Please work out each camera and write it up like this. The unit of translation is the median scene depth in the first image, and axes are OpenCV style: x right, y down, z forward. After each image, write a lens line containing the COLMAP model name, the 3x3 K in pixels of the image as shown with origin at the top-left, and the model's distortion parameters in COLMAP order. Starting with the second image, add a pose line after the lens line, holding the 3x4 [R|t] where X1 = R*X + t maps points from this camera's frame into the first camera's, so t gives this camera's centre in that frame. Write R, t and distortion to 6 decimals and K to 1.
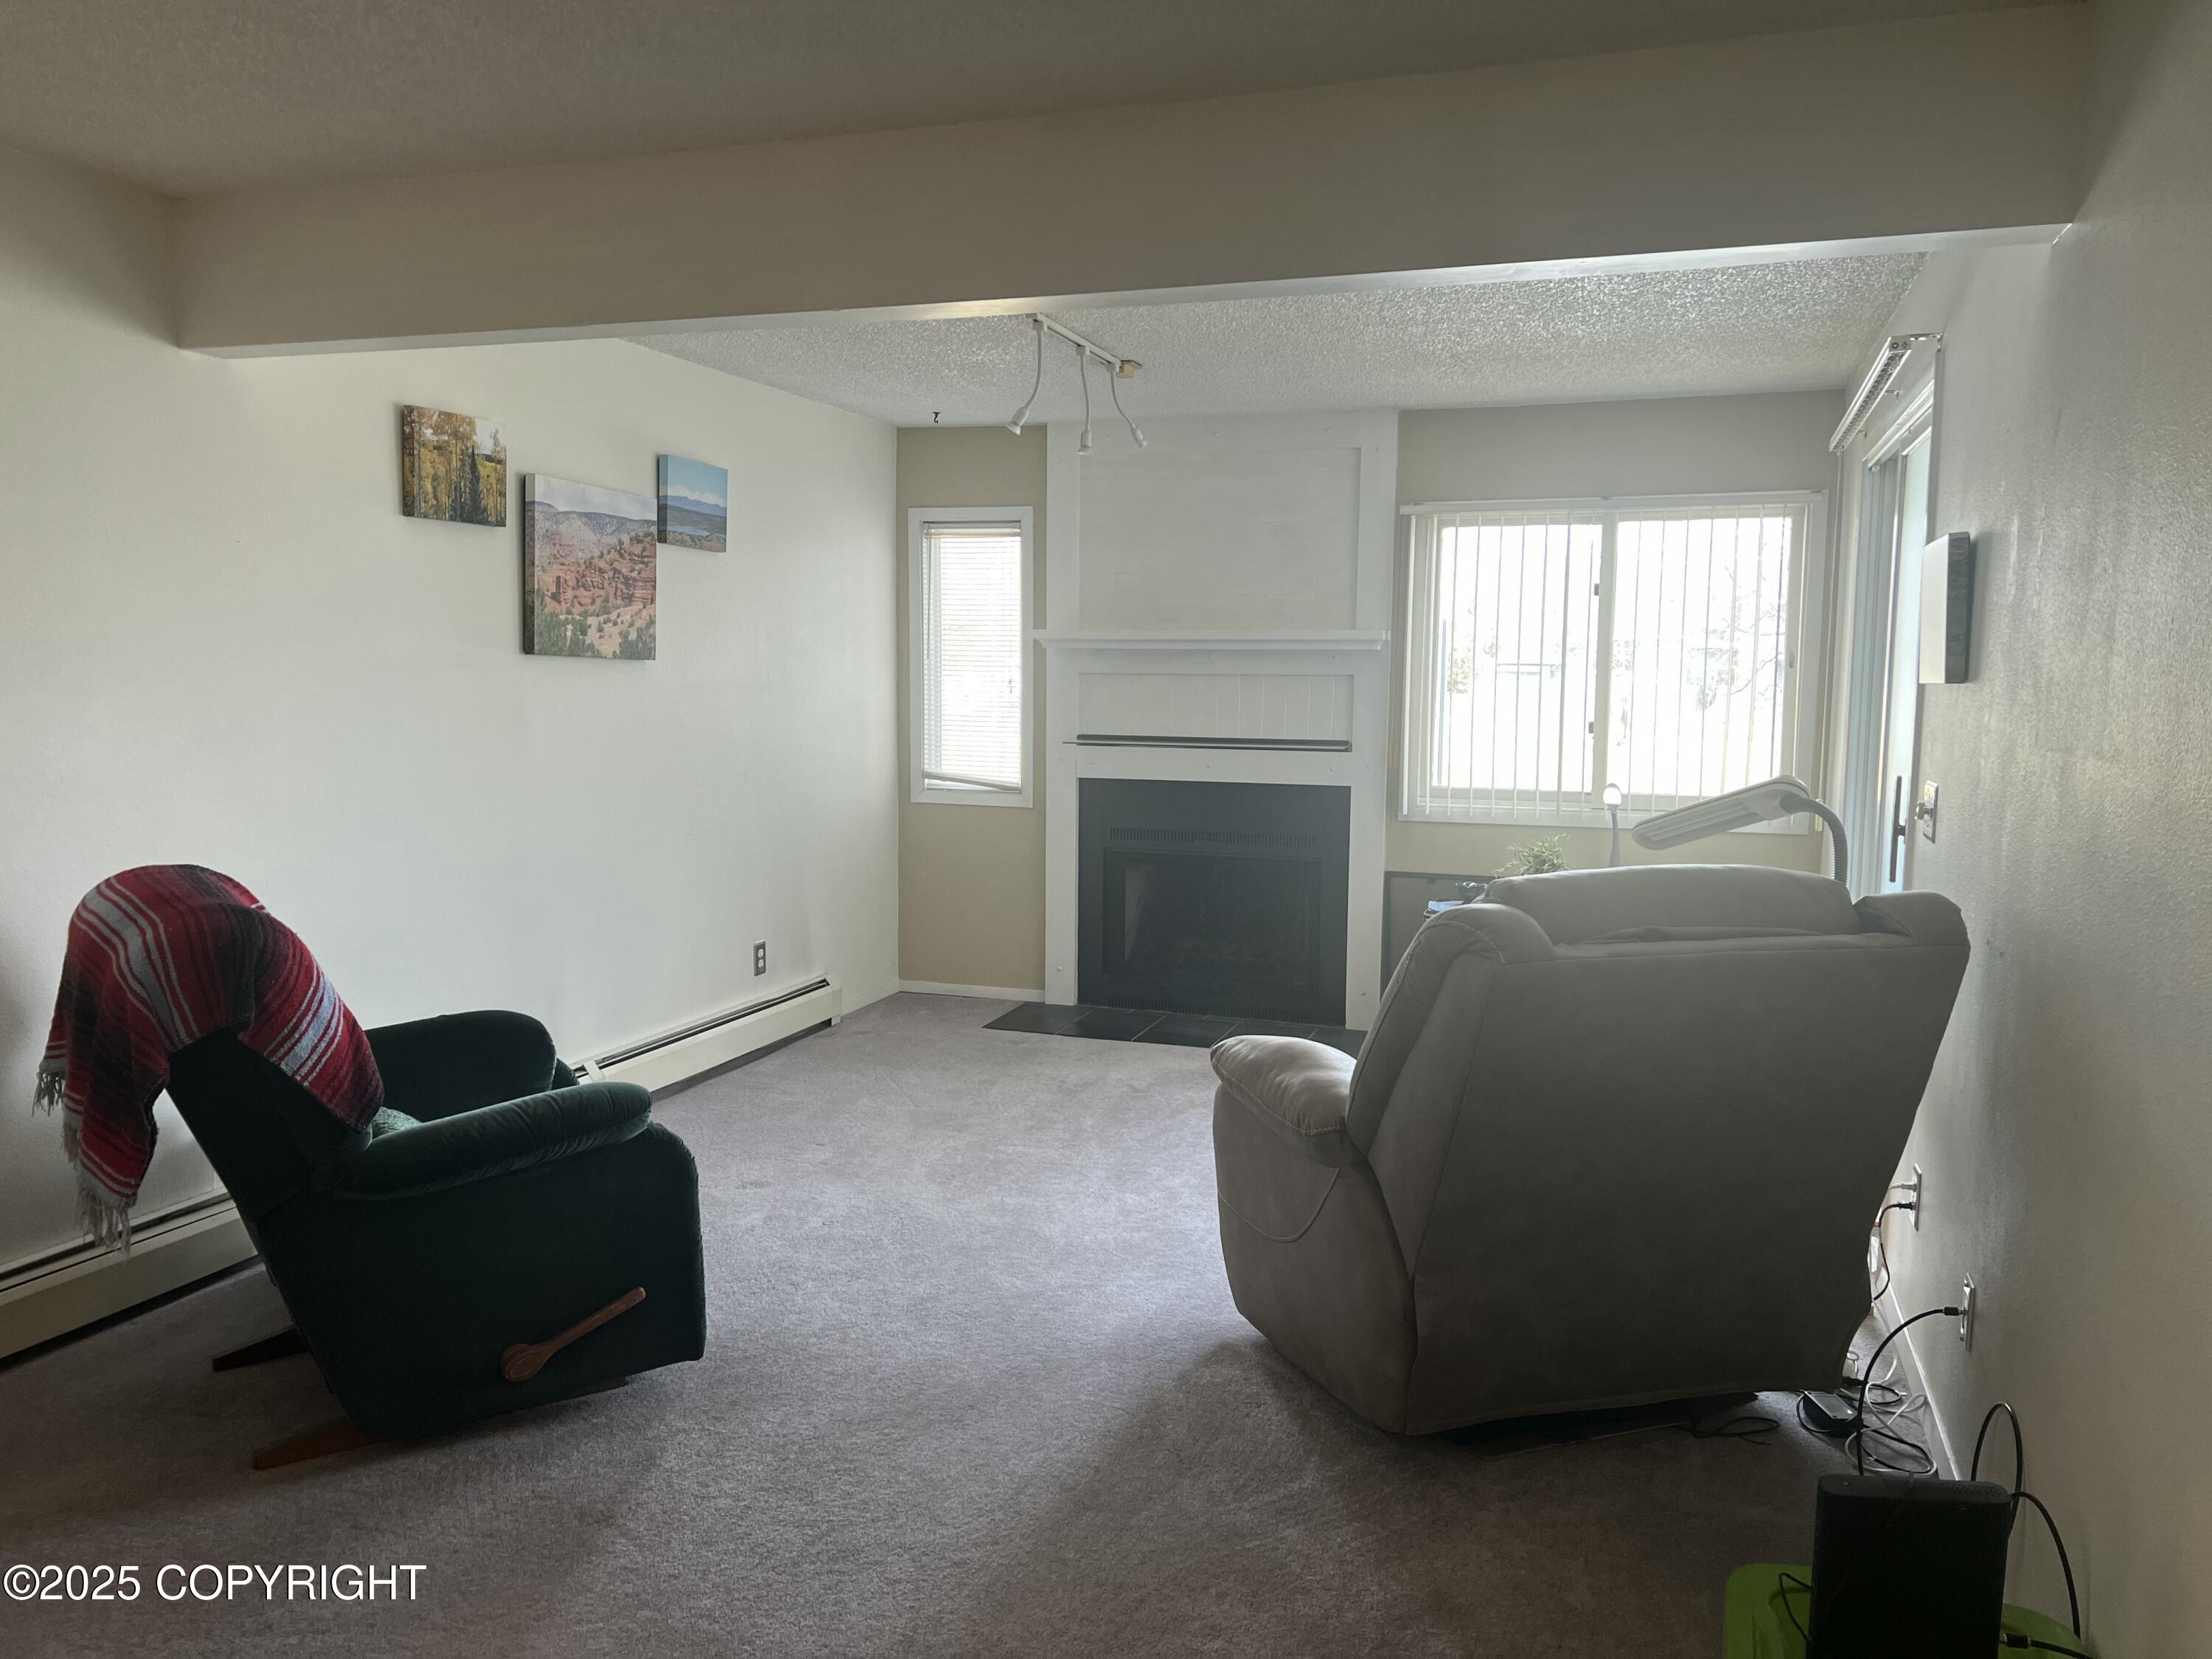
lens RADIAL K [[1672.5, 0, 1110.4], [0, 1672.5, 830.2], [0, 0, 1]] dist [0.033423, -0.036934]
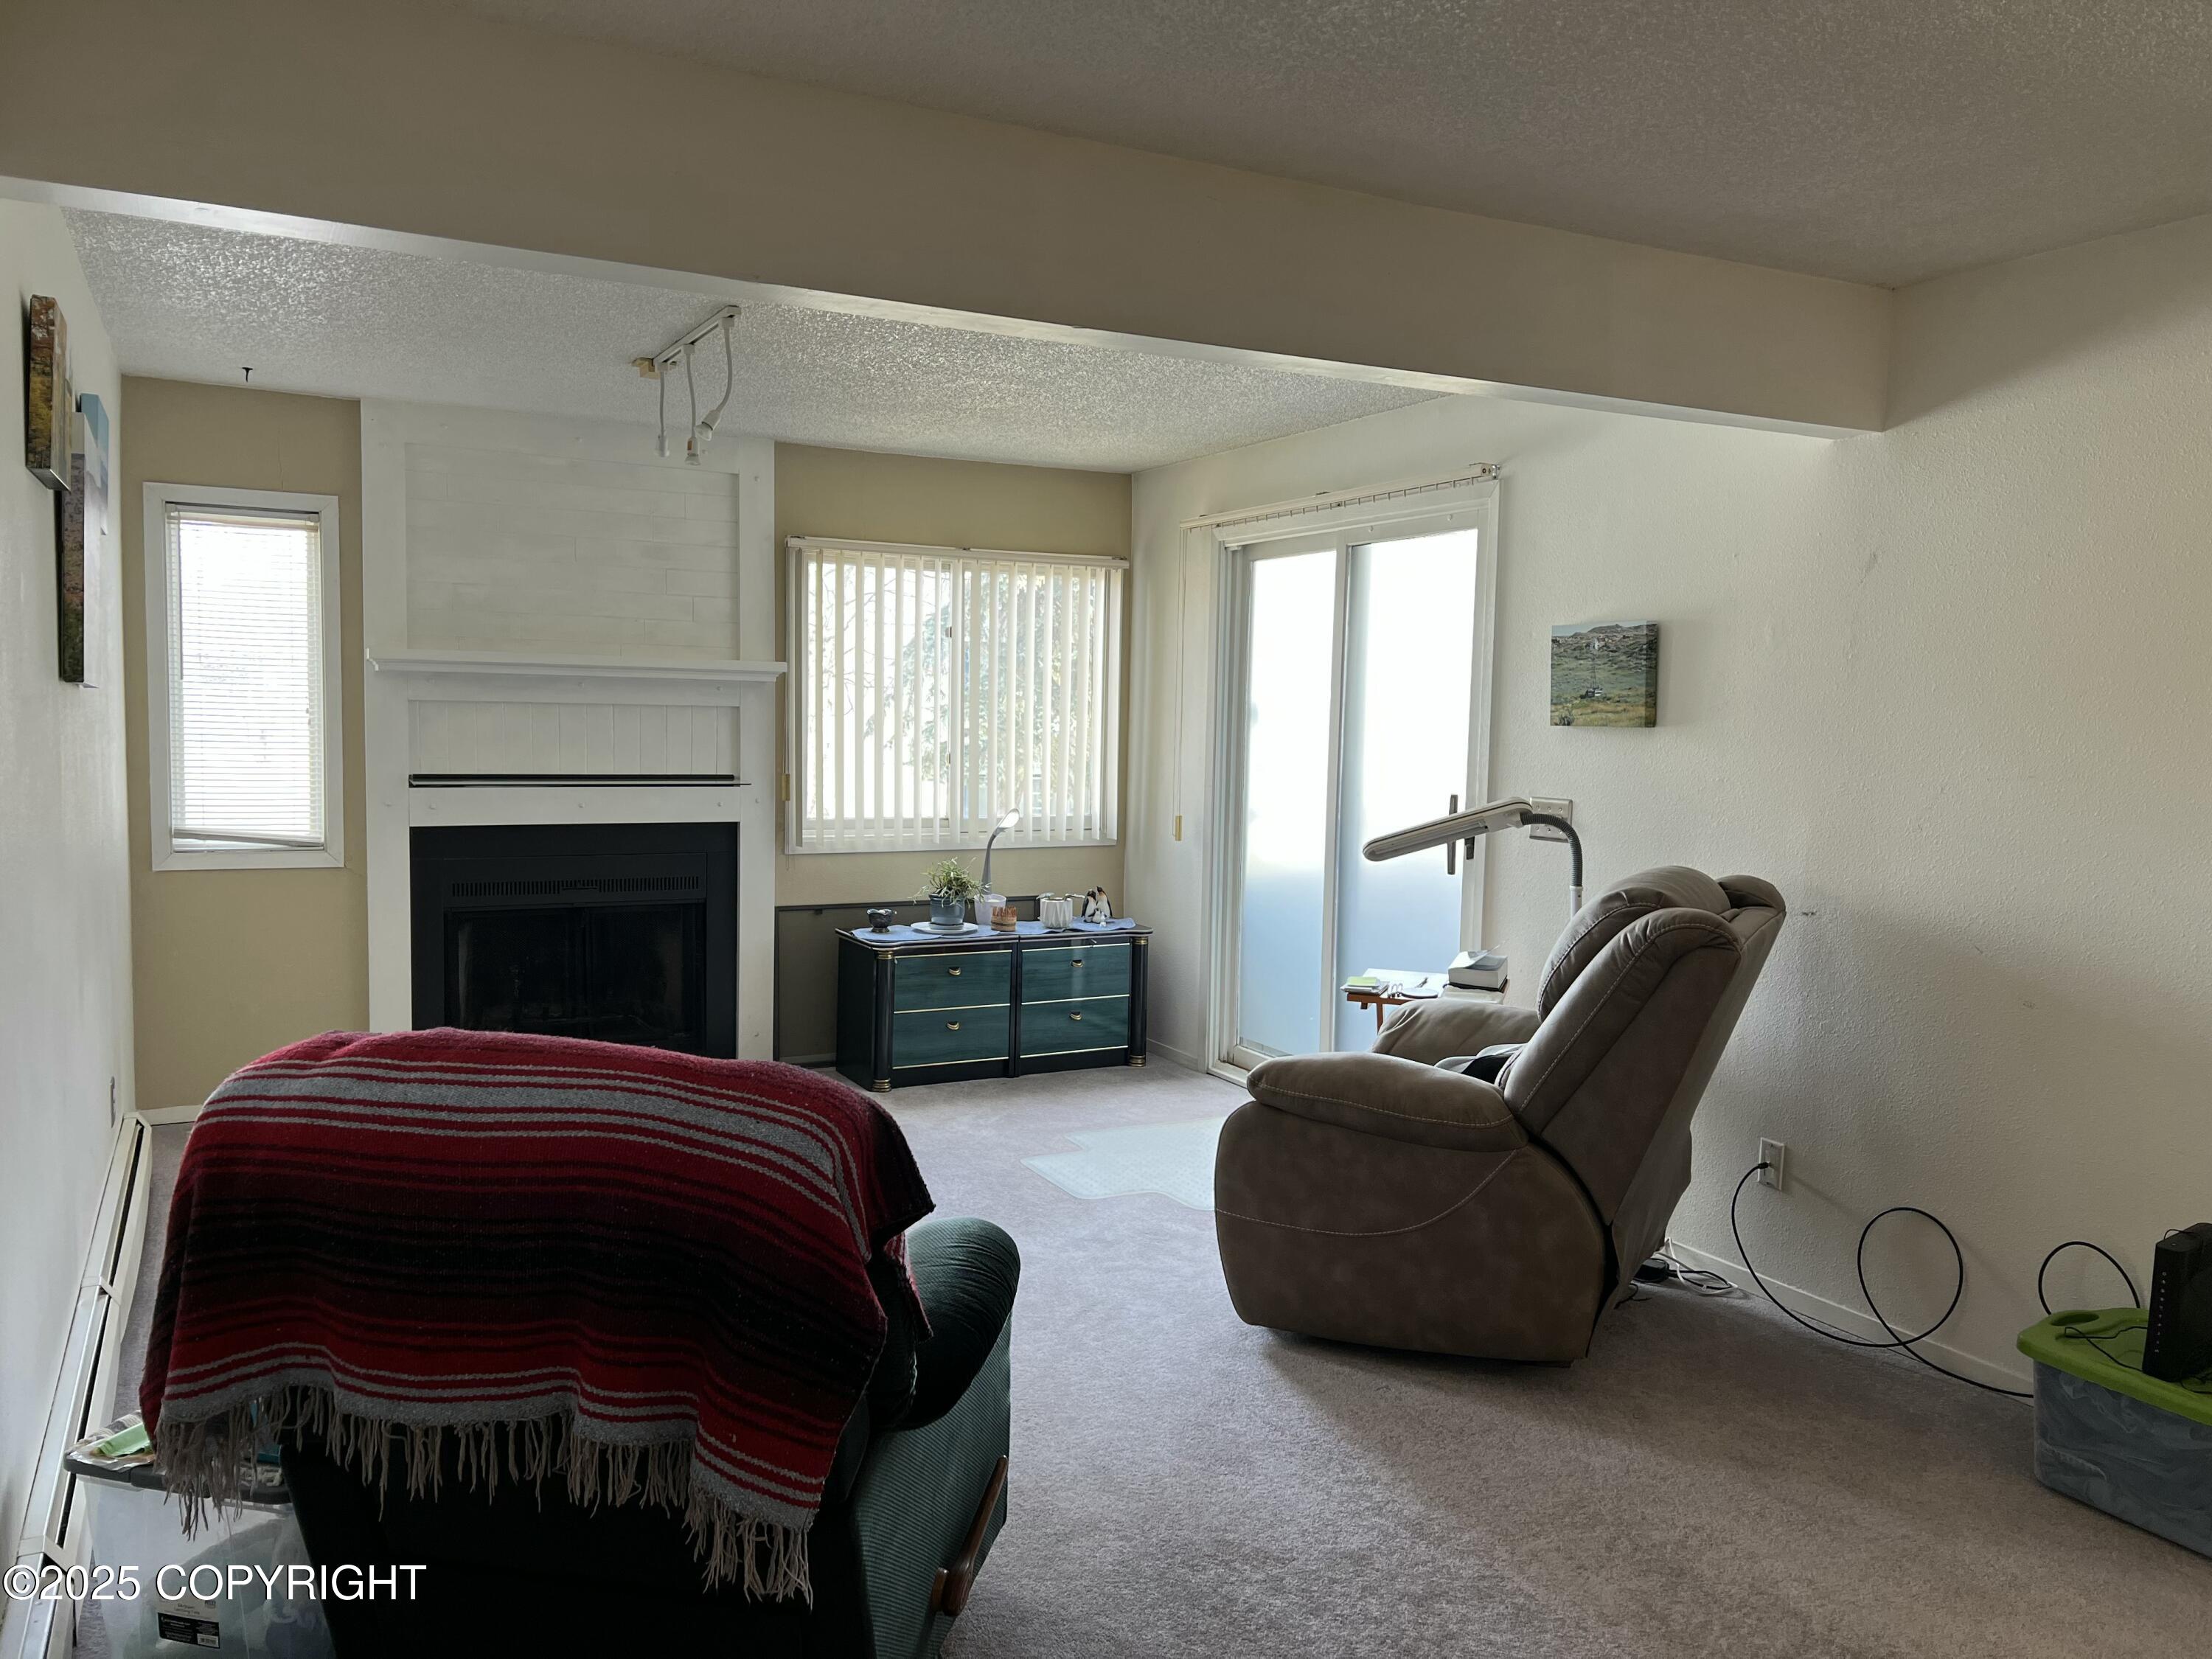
lens RADIAL K [[1672.5, 0, 1104.8], [0, 1672.5, 829.3], [0, 0, 1]] dist [0.033423, -0.036934]
pose [[0.694157, -0.049768, 0.718101, -0.403846], [0.056518, 0.998295, 0.014552, -0.023944], [-0.717601, 0.030484, 0.695787, 0.177375]]
